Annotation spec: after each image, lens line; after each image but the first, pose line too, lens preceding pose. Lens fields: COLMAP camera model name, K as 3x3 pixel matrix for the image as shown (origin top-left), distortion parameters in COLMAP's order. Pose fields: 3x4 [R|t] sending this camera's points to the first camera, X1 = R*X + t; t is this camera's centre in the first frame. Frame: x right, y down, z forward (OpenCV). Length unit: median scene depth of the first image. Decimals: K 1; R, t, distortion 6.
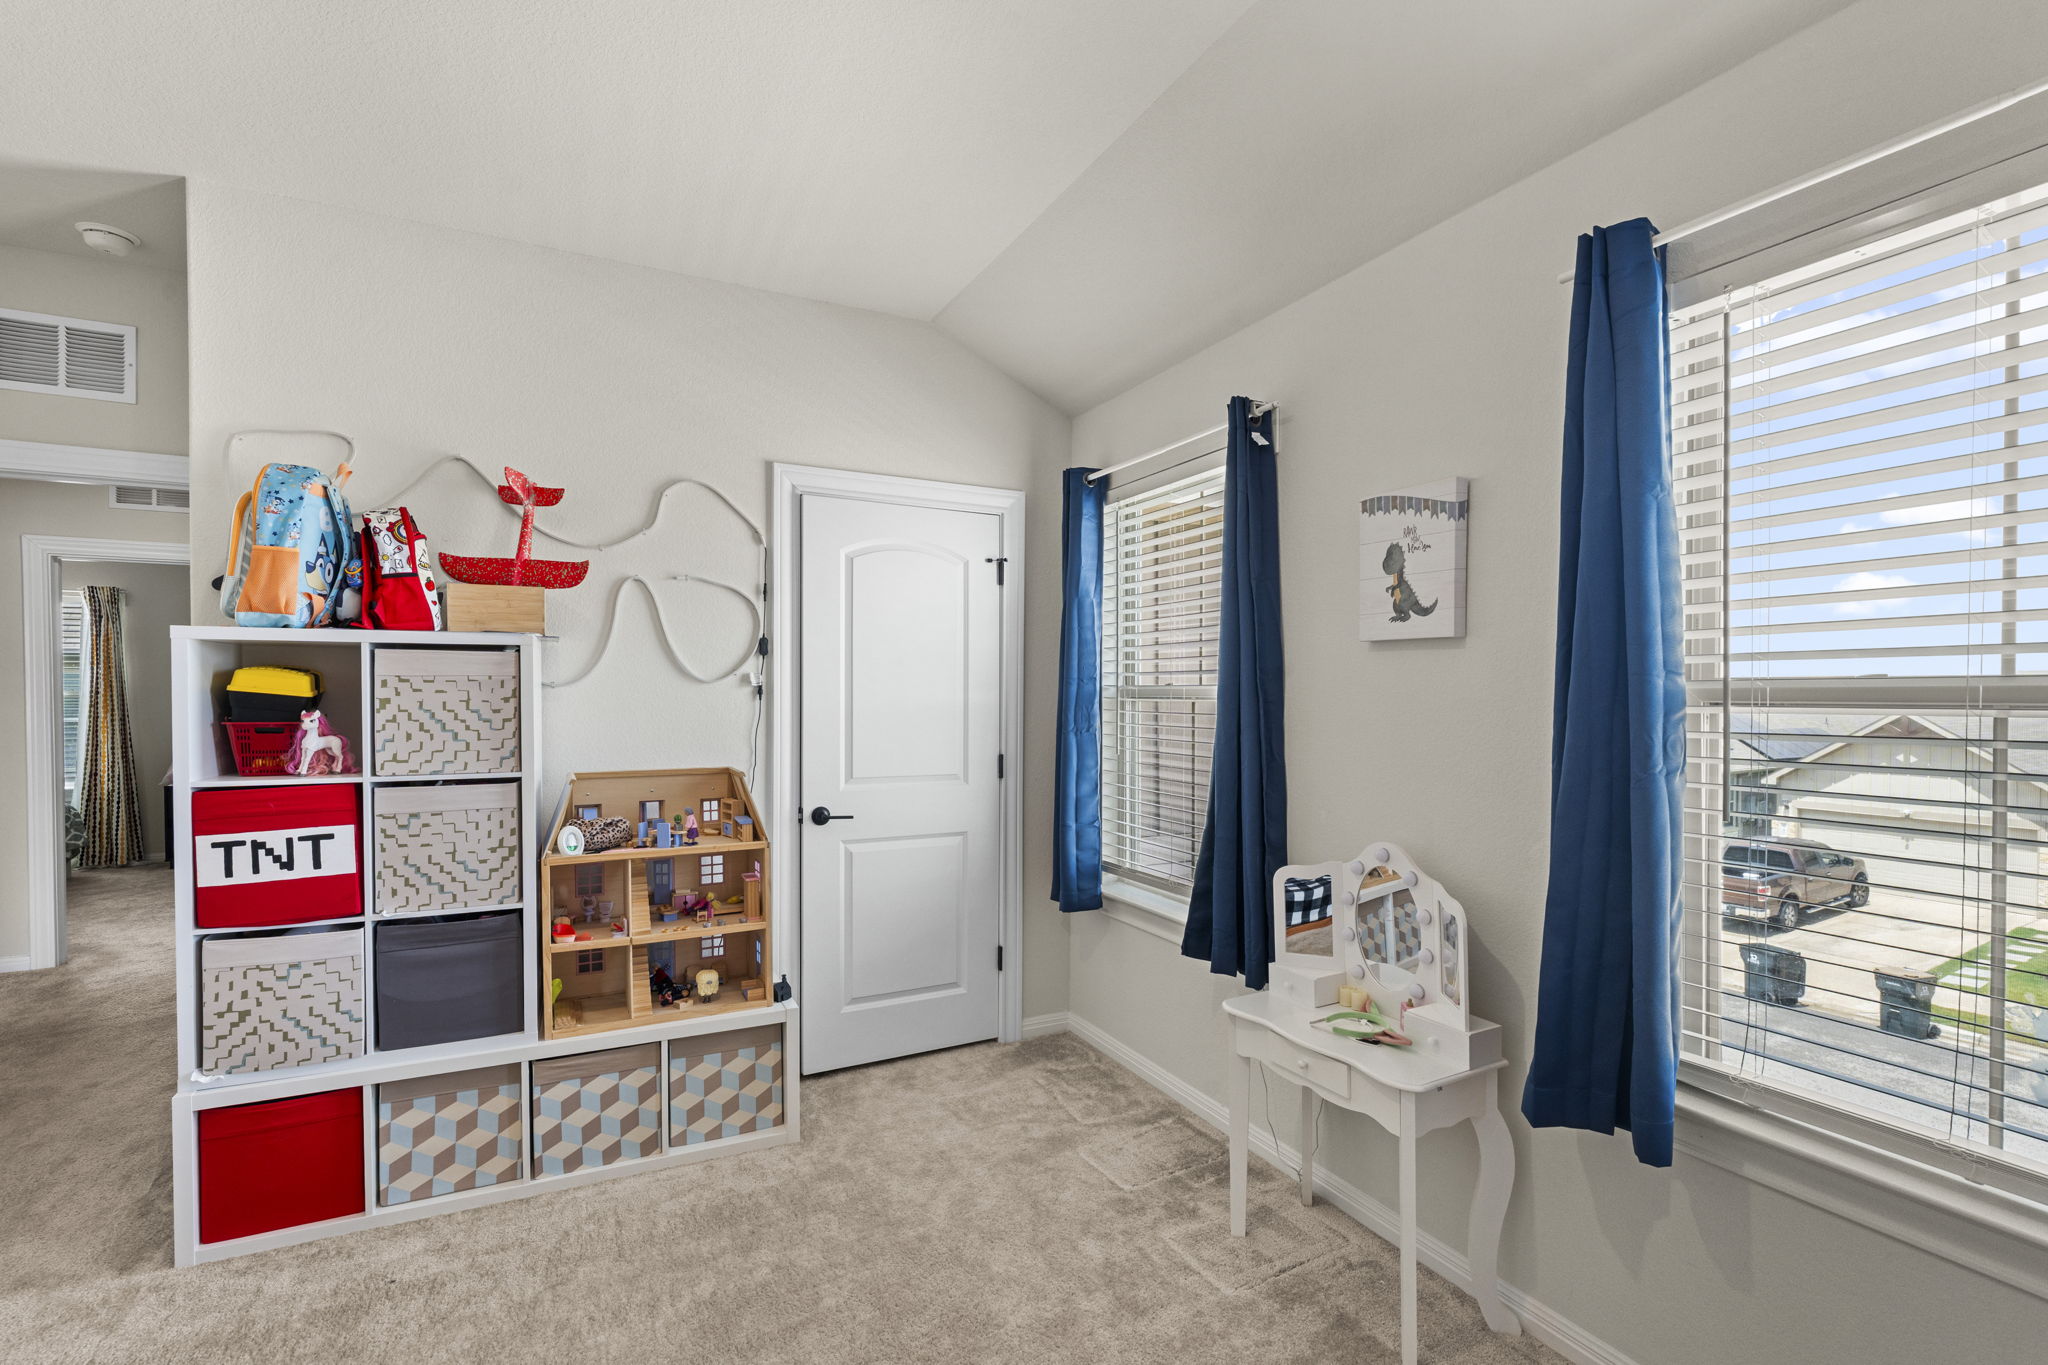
lens RADIAL K [[928.3, 0, 1024.9], [0, 928.3, 697.1], [0, 0, 1]] dist [-0.000426, 0.000328]
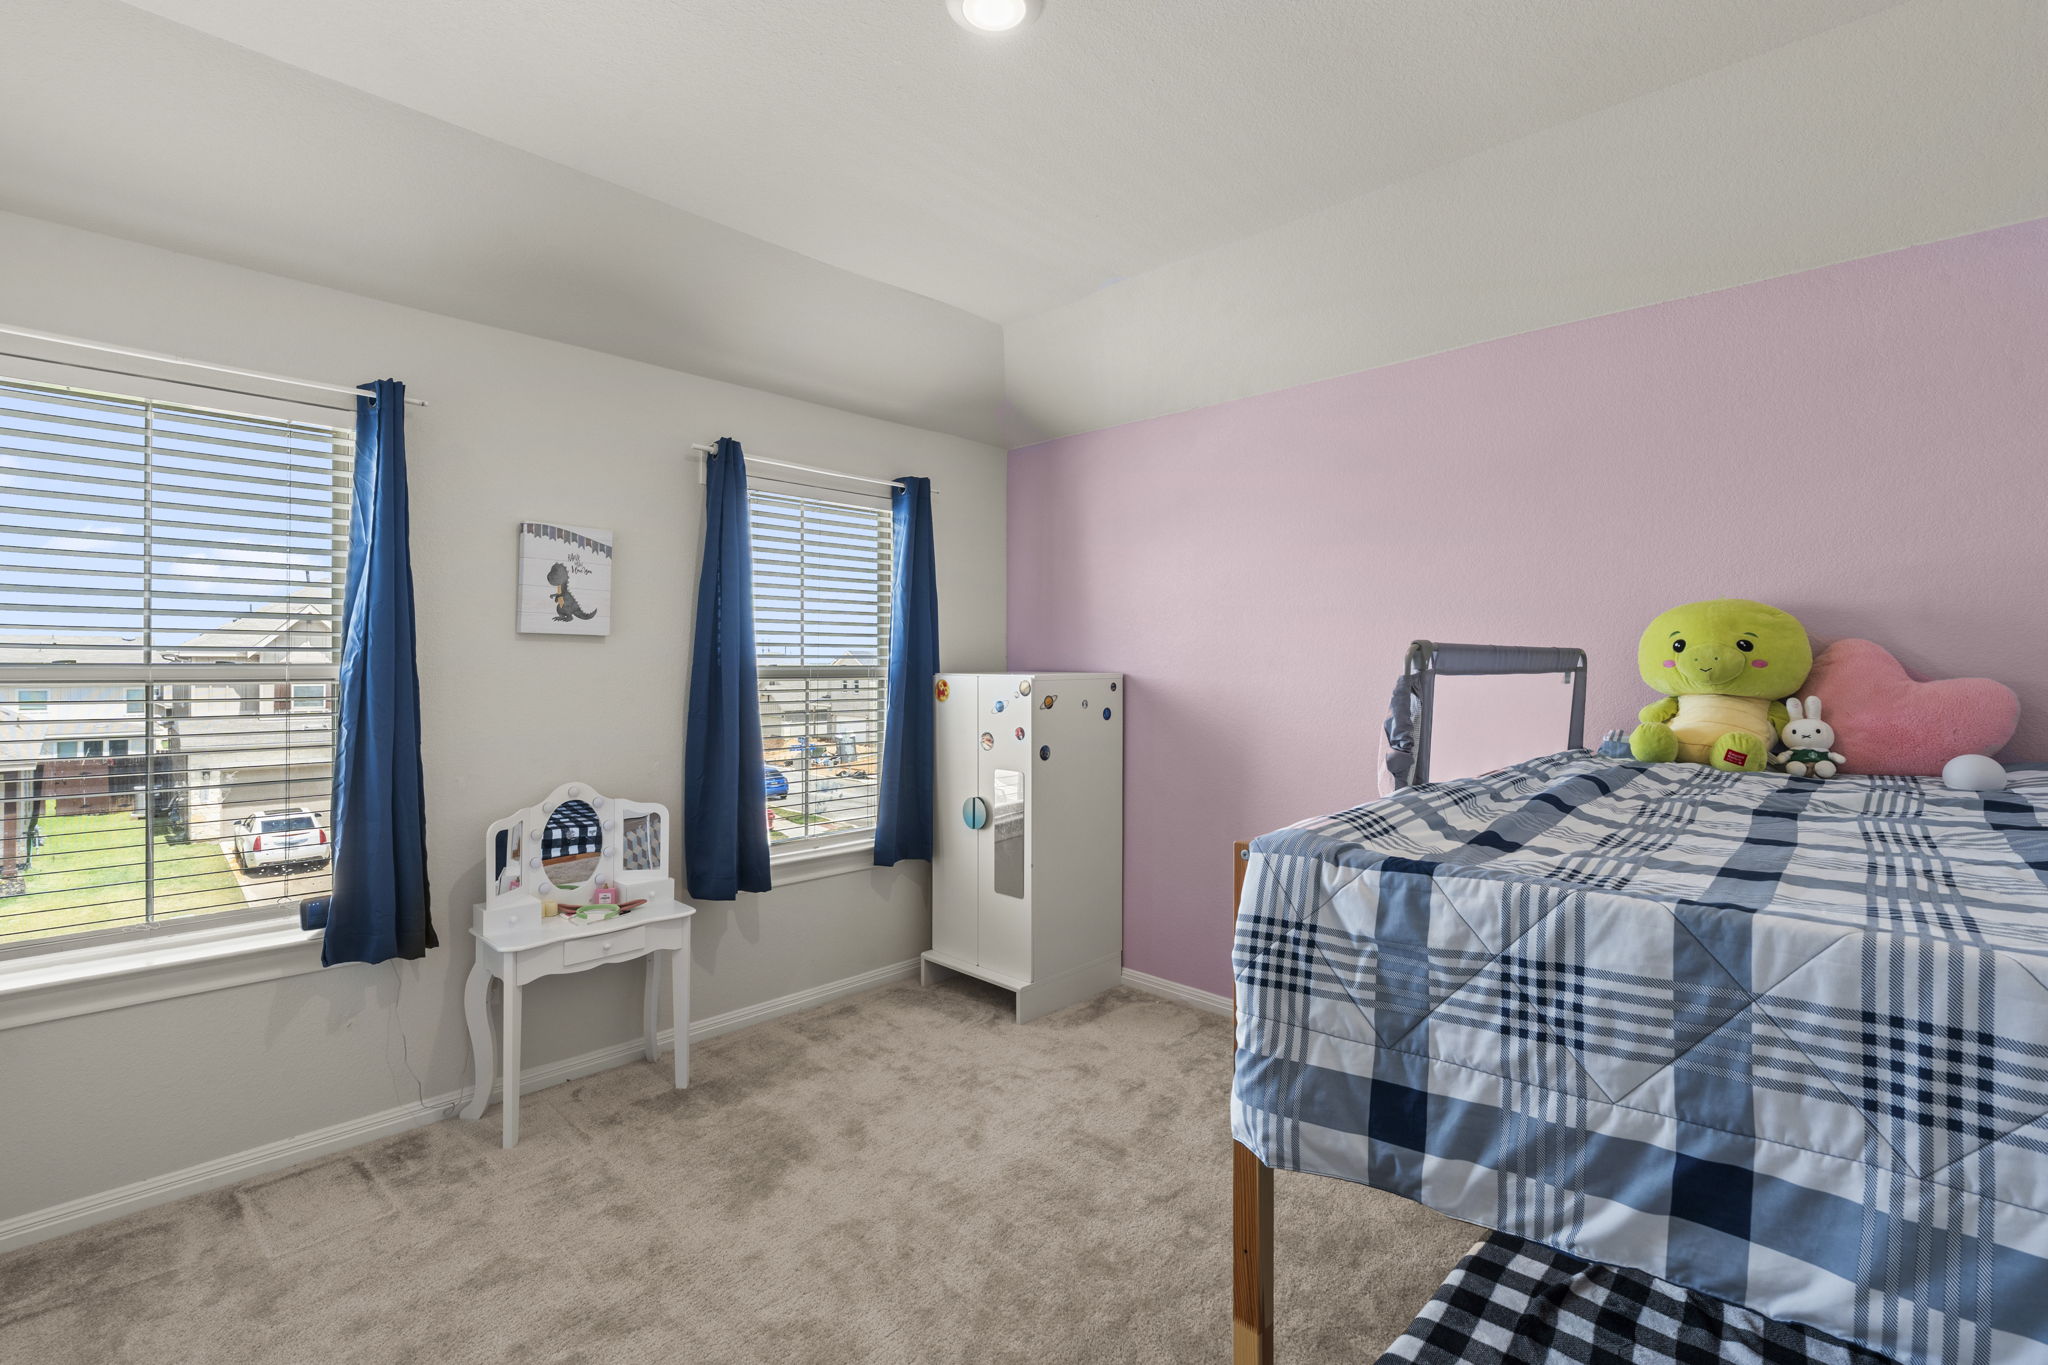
lens RADIAL K [[928.3, 0, 1026.4], [0, 928.3, 678.0], [0, 0, 1]] dist [-0.000426, 0.000328]
pose [[-0.342240, -0.003567, 0.939606, -1.119405], [0.009111, 0.999933, 0.007115, -0.001416], [-0.939568, 0.010996, -0.342185, 0.832934]]
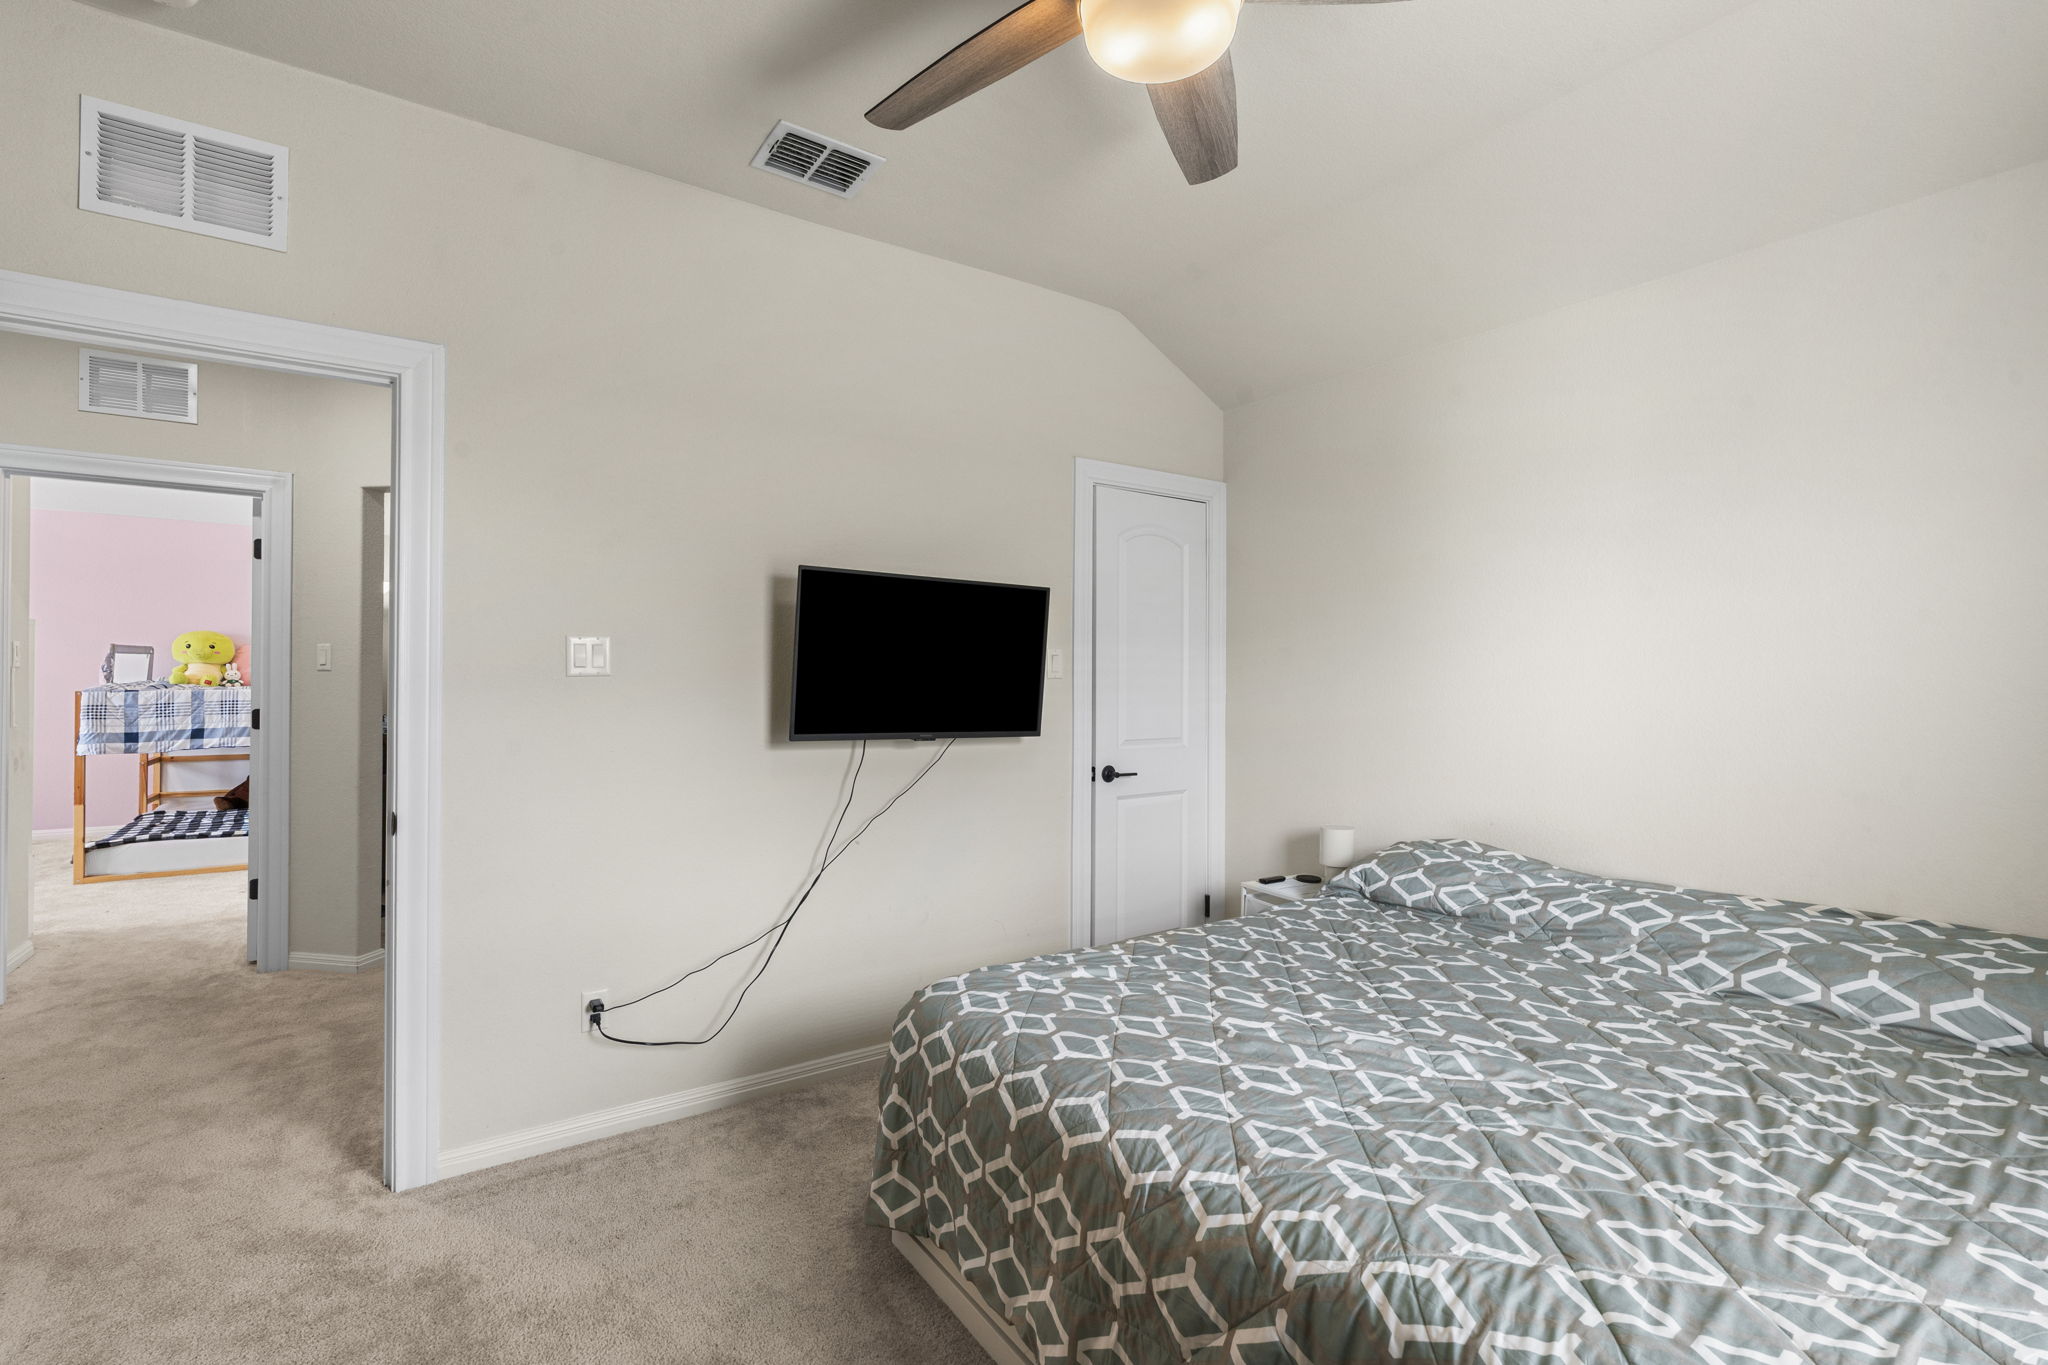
lens RADIAL K [[928.3, 0, 1025.7], [0, 928.3, 678.3], [0, 0, 1]] dist [-0.000426, 0.000328]
pose [[-0.990920, -0.005146, -0.134354, -2.384085], [-0.007044, 0.999882, 0.013652, 0.016786], [0.134268, 0.014475, -0.990839, 2.700336]]
